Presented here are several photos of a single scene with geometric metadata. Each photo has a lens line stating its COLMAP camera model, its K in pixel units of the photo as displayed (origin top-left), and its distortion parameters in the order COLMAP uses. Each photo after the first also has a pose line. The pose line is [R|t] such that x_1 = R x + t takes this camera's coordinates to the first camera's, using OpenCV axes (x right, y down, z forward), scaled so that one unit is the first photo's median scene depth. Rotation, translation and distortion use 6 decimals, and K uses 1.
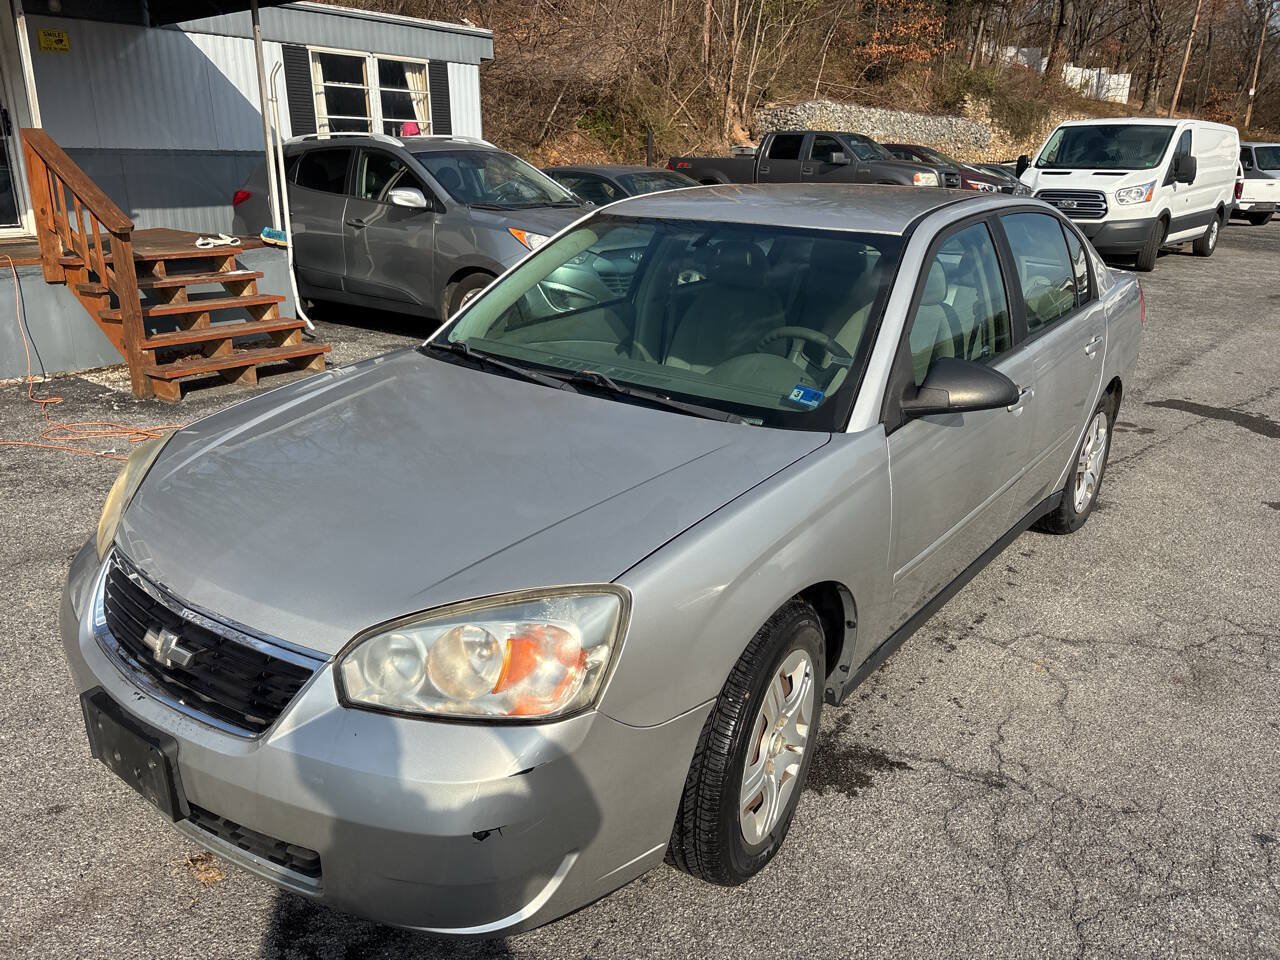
lens RADIAL K [[986.2, 0, 634.4], [0, 986.2, 477.9], [0, 0, 1]] dist [0.044959, -0.052213]
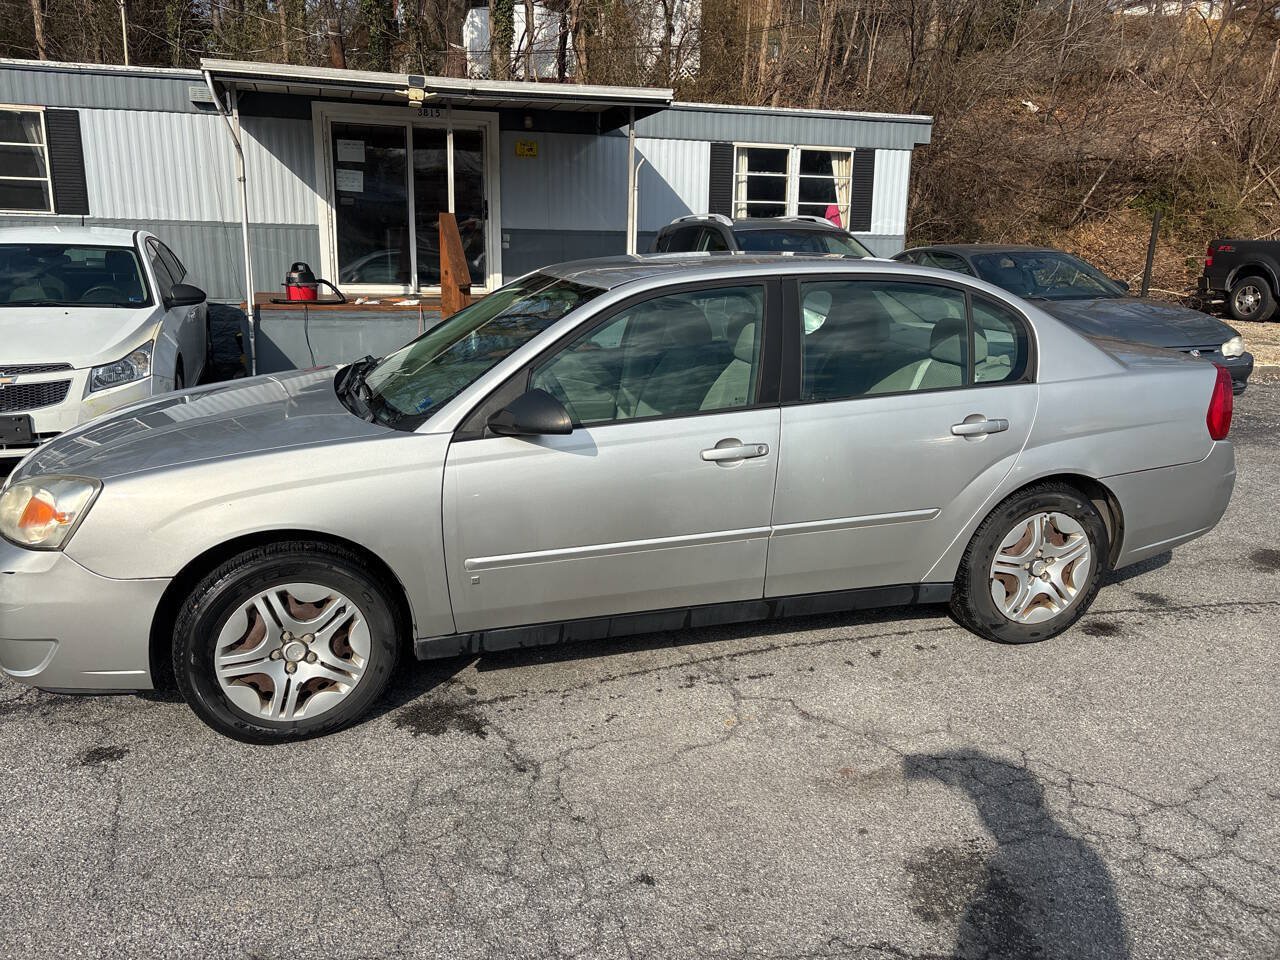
lens RADIAL K [[986.2, 0, 634.4], [0, 986.2, 477.9], [0, 0, 1]] dist [0.044959, -0.052213]
pose [[0.814829, 0.141017, -0.562288, 0.271985], [-0.184468, 0.982617, -0.020885, -0.003962], [0.549568, 0.120742, 0.826678, 0.026366]]
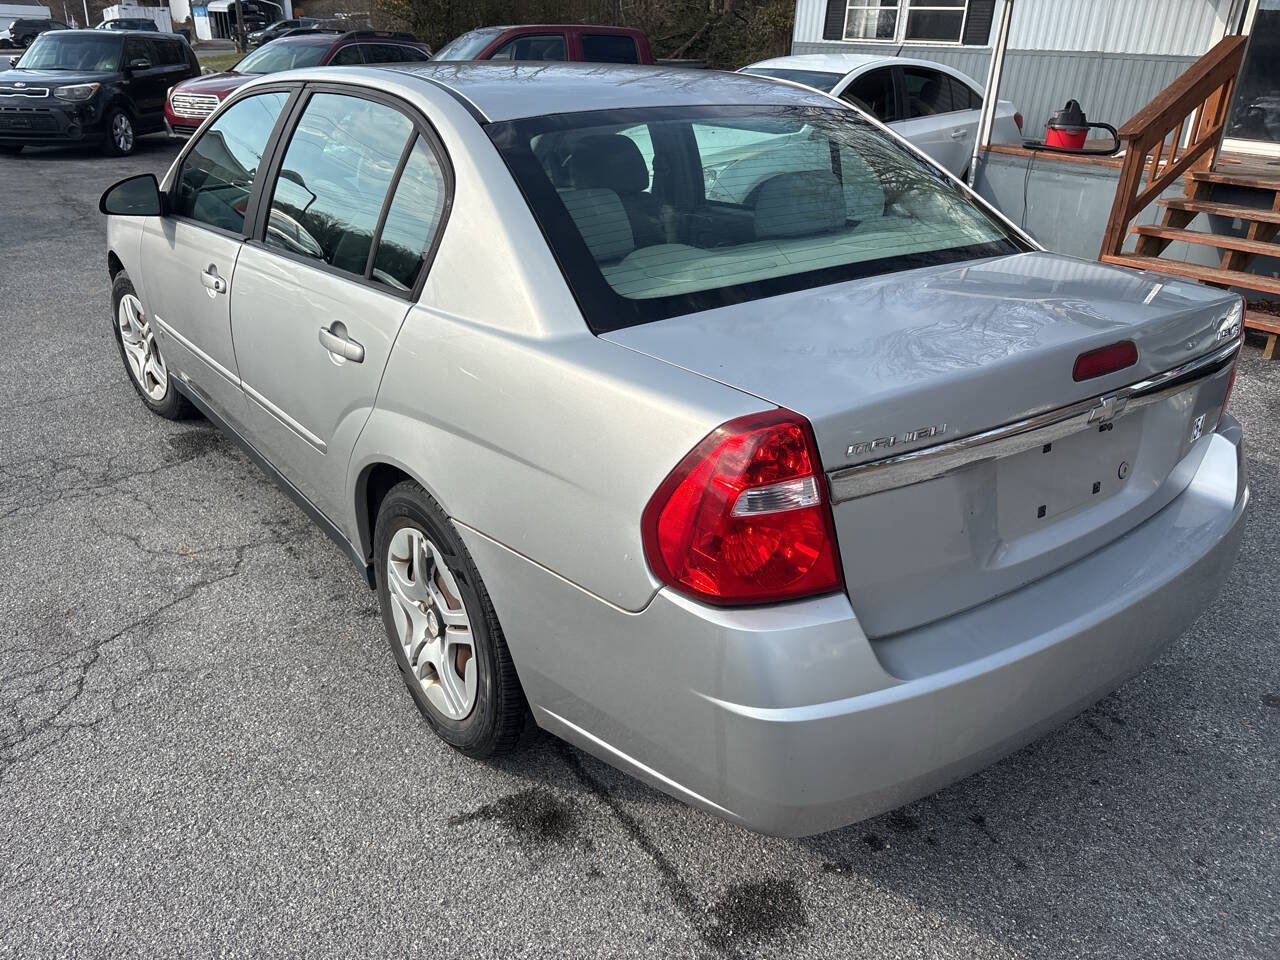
lens RADIAL K [[986.2, 0, 634.4], [0, 986.2, 477.9], [0, 0, 1]] dist [0.044959, -0.052213]
pose [[-0.271076, 0.367599, -0.889600, 0.362310], [-0.327305, 0.833931, 0.444331, -0.144726], [0.905201, 0.411618, -0.105742, 0.469719]]
